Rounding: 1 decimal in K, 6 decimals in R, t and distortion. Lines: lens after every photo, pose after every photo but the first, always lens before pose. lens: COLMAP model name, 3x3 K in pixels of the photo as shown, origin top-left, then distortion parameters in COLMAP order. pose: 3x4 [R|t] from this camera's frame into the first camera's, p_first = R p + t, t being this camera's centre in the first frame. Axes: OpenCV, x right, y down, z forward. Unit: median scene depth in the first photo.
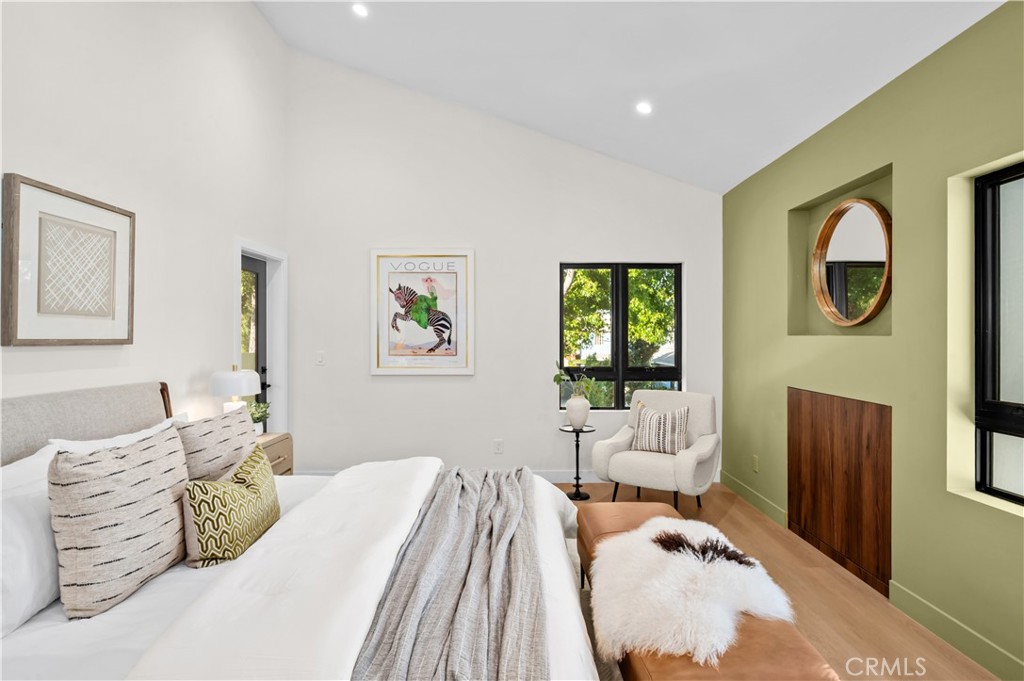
lens RADIAL K [[543.3, 0, 508.8], [0, 543.3, 338.6], [0, 0, 1]] dist [-0.004056, -0.001108]
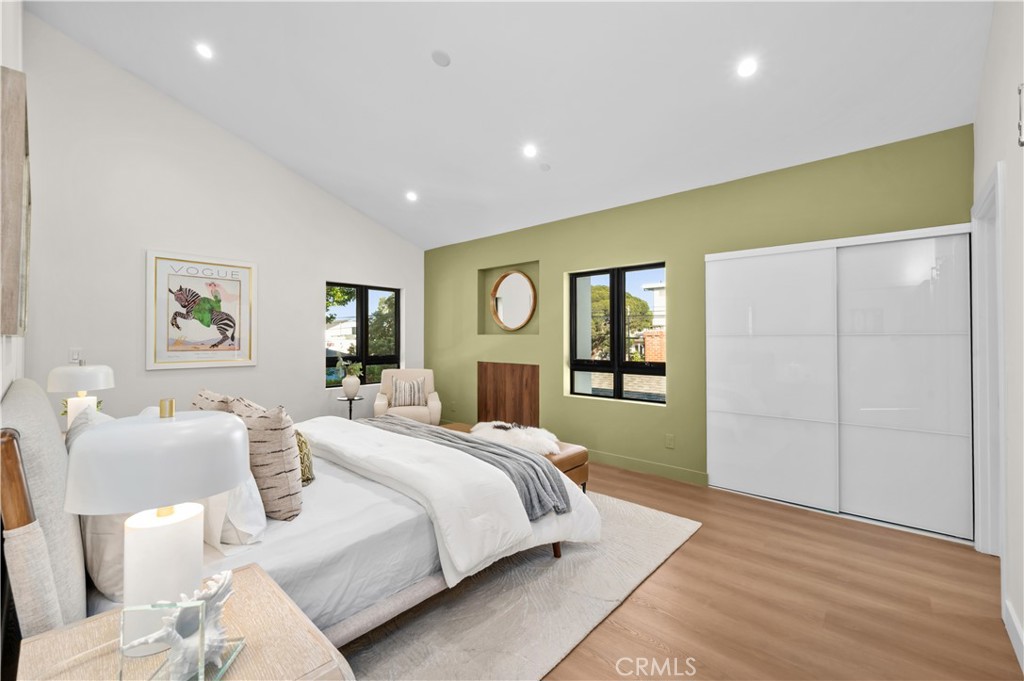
lens RADIAL K [[422.0, 0, 512.3], [0, 422.0, 335.3], [0, 0, 1]] dist [0.000463, 0.000001]
pose [[0.672771, 0.006802, 0.739819, -0.416497], [0.001403, 0.999944, -0.010469, 0.010452], [-0.739849, 0.008081, 0.672724, -0.075395]]
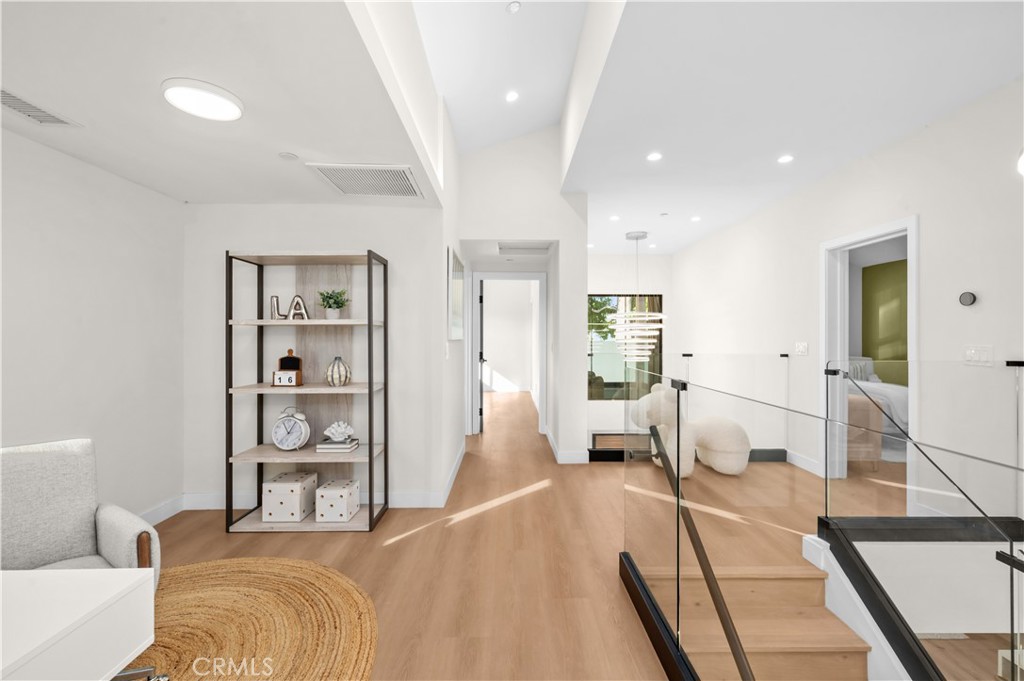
lens RADIAL K [[451.6, 0, 514.3], [0, 451.6, 325.9], [0, 0, 1]] dist [0.000991, 0.000173]
pose [[0.999919, 0.000410, 0.012723, -1.083186], [-0.000181, 0.999838, -0.017994, 0.006561], [-0.012728, 0.017990, 0.999757, -0.823669]]
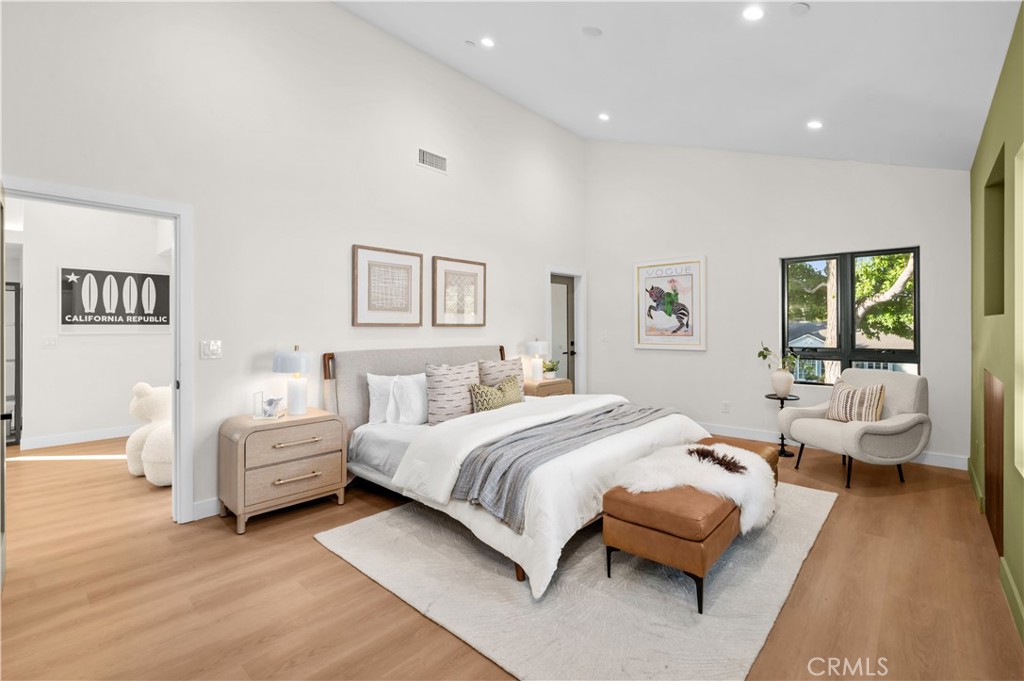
lens RADIAL K [[451.6, 0, 514.3], [0, 451.6, 325.9], [0, 0, 1]] dist [0.000991, 0.000173]
pose [[0.740862, -0.004992, -0.671639, 0.358684], [0.003501, 0.999987, -0.003572, 0.009876], [0.671648, 0.000295, 0.740870, -0.136570]]
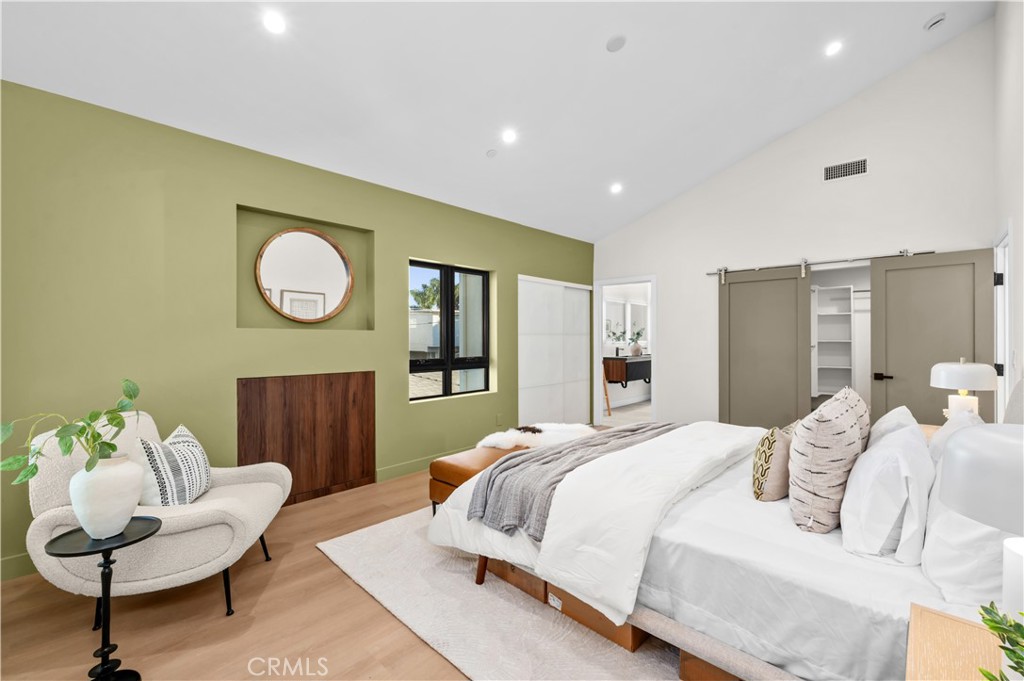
lens RADIAL K [[435.4, 0, 516.9], [0, 435.4, 336.3], [0, 0, 1]] dist [0.000515, 0.000130]
pose [[-0.722741, -0.008607, 0.691066, -0.350404], [-0.004935, 0.999961, 0.007293, 0.000945], [-0.691102, 0.001861, -0.722755, 1.013483]]
